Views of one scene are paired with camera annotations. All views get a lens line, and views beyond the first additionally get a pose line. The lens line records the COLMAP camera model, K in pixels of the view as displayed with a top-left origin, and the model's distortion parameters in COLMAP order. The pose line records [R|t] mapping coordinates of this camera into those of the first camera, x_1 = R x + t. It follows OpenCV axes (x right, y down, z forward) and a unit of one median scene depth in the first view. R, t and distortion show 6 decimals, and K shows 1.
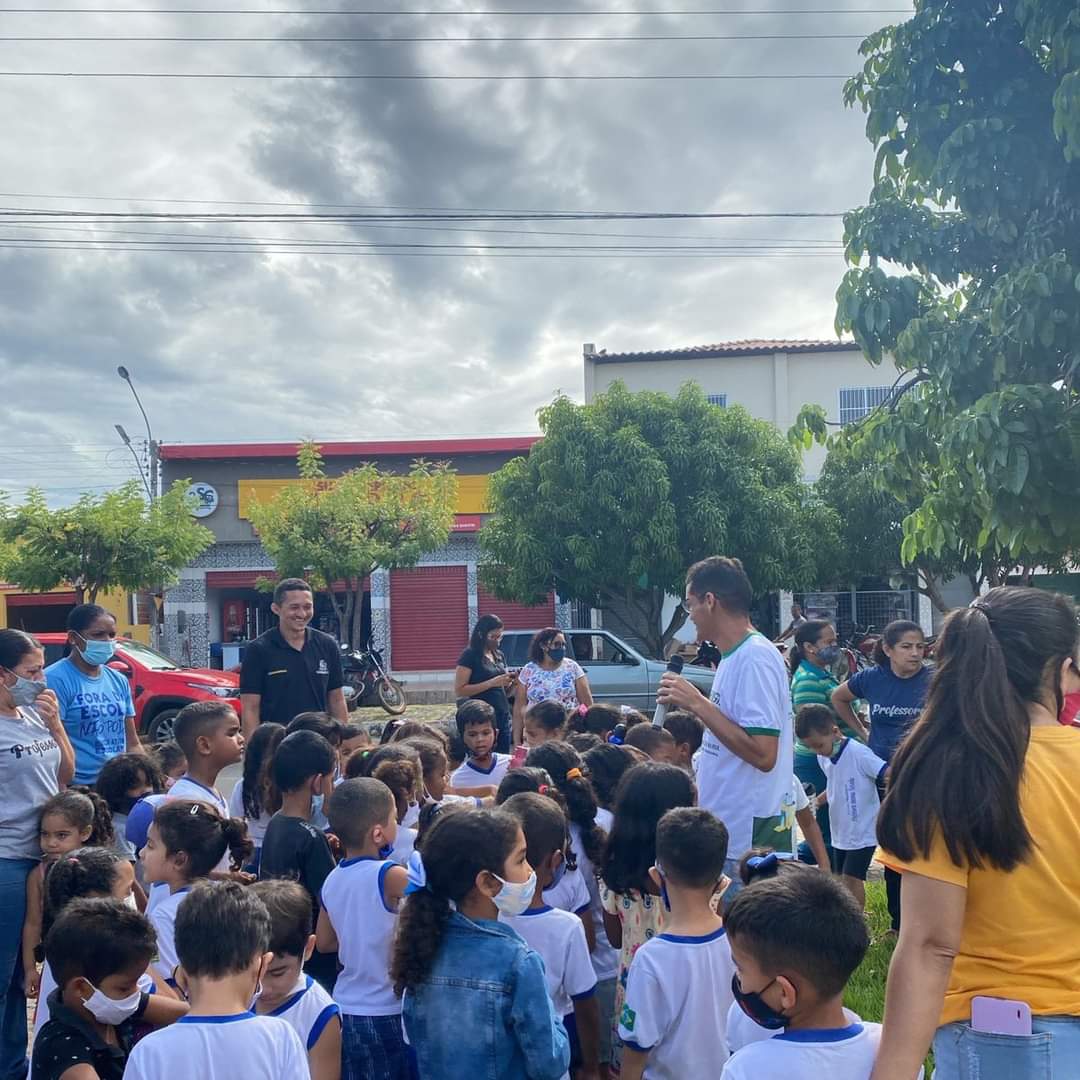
lens RADIAL K [[1138.5, 0, 540.0], [0, 1138.5, 540.0], [0, 0, 1]] dist [0.005295, 0.002389]
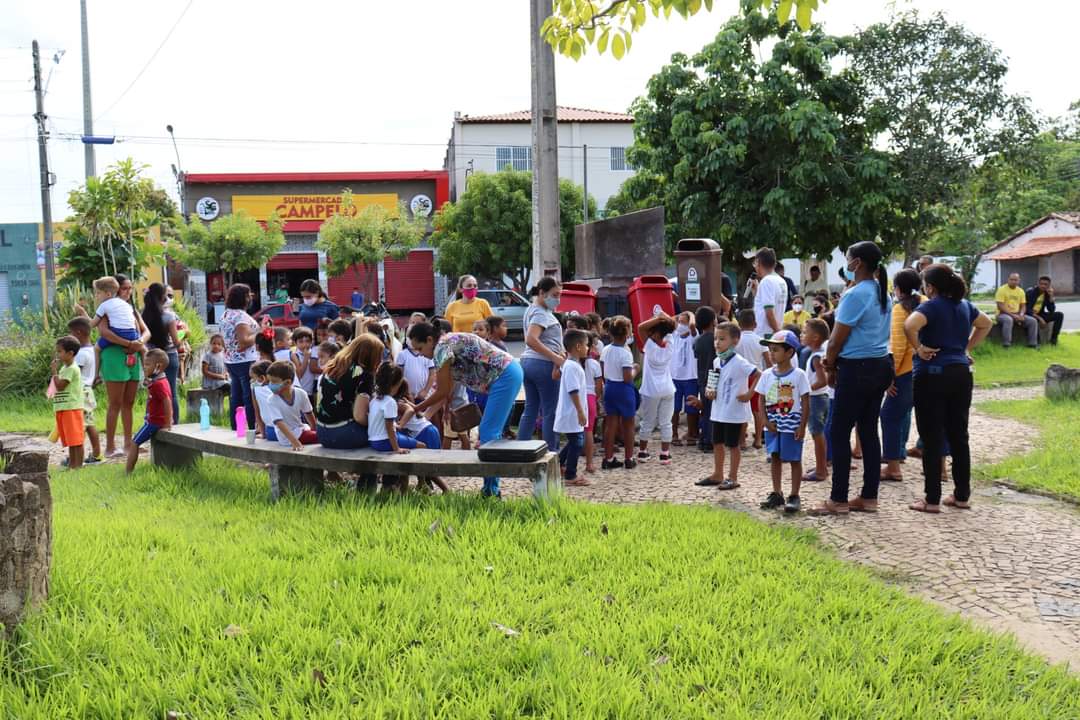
lens RADIAL K [[1307.3, 0, 540.0], [0, 1307.3, 360.0], [0, 0, 1]] dist [-0.000072, 0.046430]
pose [[0.973556, -0.017064, 0.227810, -0.334719], [-0.010982, 0.992558, 0.121276, -0.064765], [-0.228184, -0.120571, 0.966124, -1.035418]]
